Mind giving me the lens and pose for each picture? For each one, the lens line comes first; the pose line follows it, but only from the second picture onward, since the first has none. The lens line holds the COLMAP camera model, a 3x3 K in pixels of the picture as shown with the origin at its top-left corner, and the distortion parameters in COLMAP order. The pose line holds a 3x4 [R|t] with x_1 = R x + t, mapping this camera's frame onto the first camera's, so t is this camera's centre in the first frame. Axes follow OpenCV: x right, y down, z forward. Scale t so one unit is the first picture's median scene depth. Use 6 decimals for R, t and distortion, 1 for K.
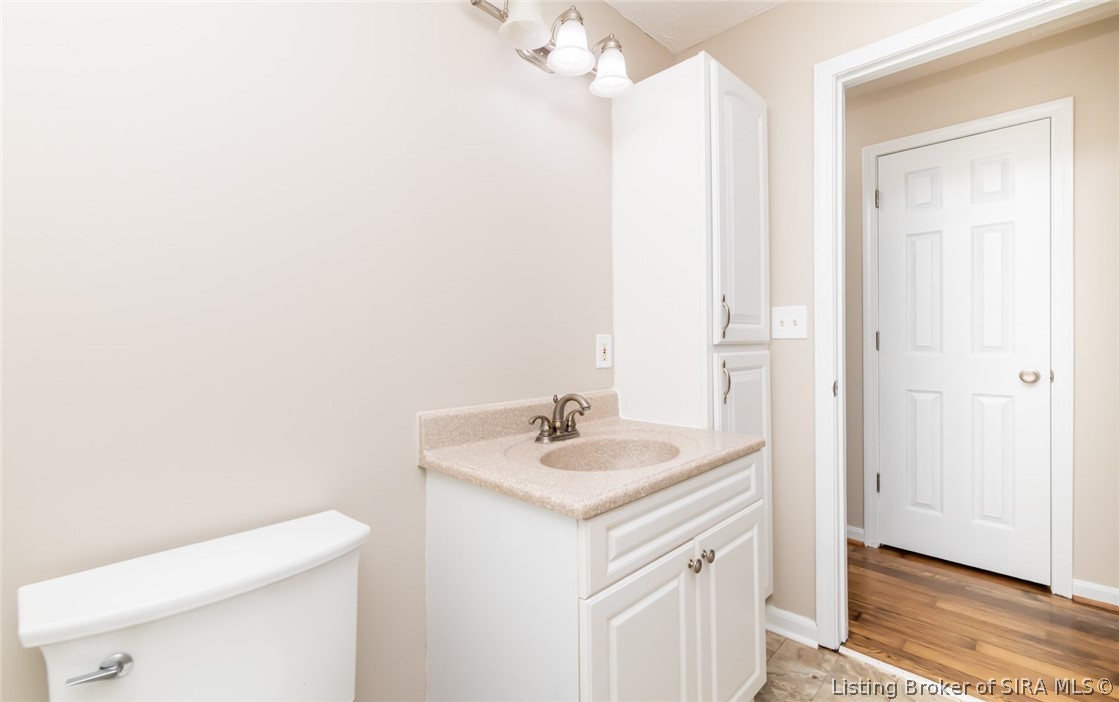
lens RADIAL K [[491.7, 0, 561.4], [0, 491.7, 341.8], [0, 0, 1]] dist [0.002477, 0.000171]
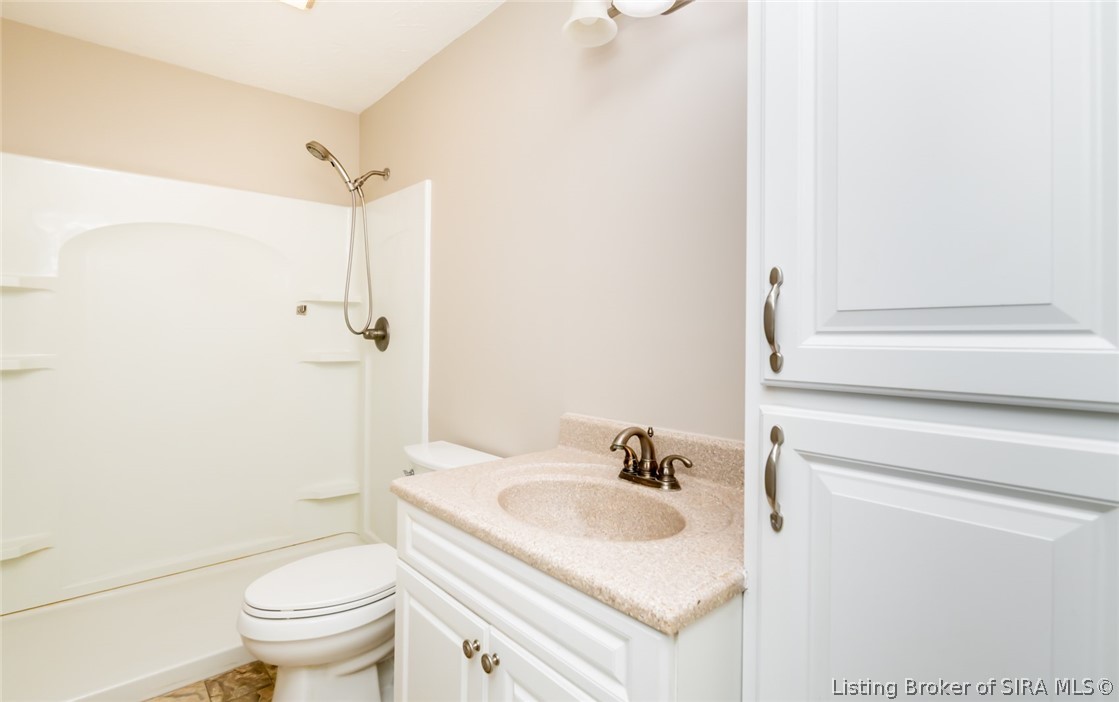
lens RADIAL K [[523.9, 0, 559.7], [0, 523.9, 337.8], [0, 0, 1]] dist [-0.000964, -0.000511]
pose [[-0.065740, 0.006581, -0.997815, 0.925183], [-0.012401, 0.999896, 0.007411, -0.044300], [0.997760, 0.012861, -0.065652, 1.003843]]
